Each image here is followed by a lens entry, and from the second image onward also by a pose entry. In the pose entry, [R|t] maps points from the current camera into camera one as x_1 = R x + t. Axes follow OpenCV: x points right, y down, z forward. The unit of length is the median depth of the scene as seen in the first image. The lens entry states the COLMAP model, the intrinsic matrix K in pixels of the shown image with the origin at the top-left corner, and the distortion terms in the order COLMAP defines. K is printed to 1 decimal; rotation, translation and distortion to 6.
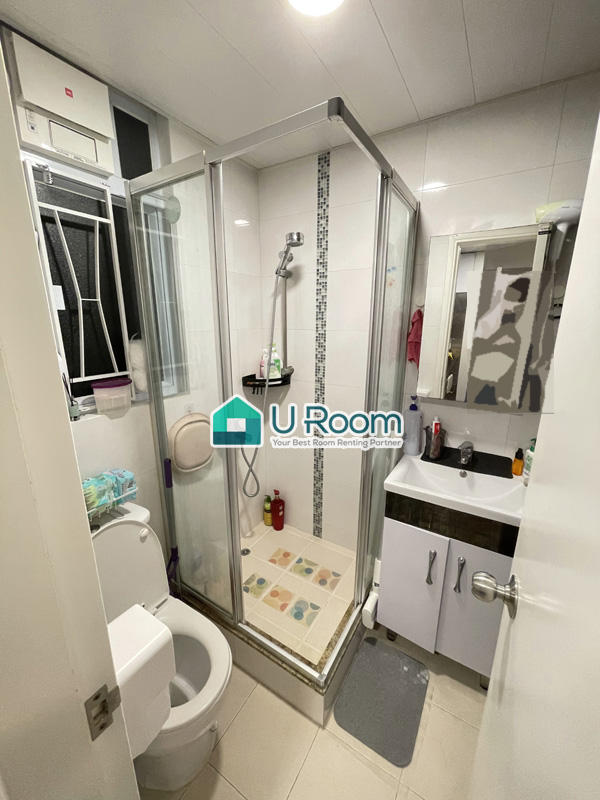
lens RADIAL K [[320.0, 0, 297.4], [0, 320.0, 401.2], [0, 0, 1]] dist [-0.003677, 0.000133]
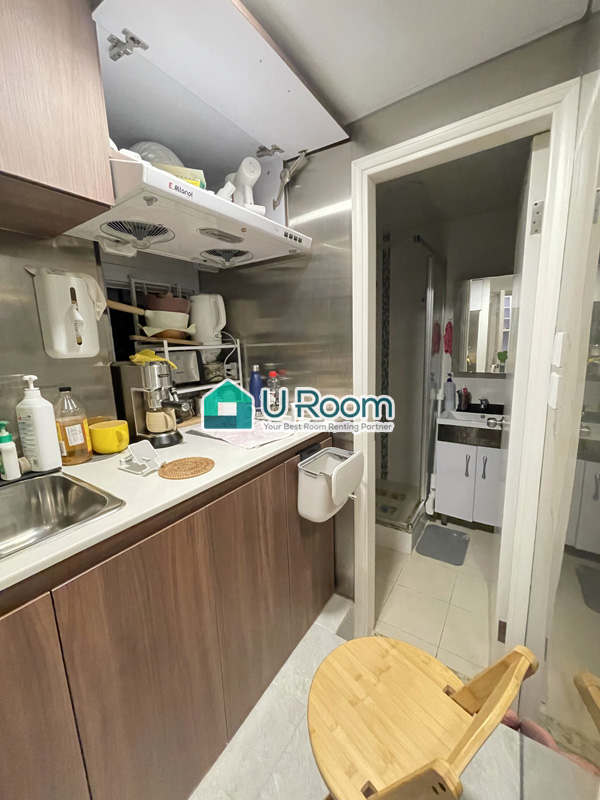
lens RADIAL K [[320.0, 0, 301.5], [0, 320.0, 397.9], [0, 0, 1]] dist [-0.003677, 0.000133]
pose [[0.999066, -0.027552, -0.033292, -0.354082], [0.024836, 0.996533, -0.079407, 0.227914], [0.035364, 0.078506, 0.996286, -0.676848]]
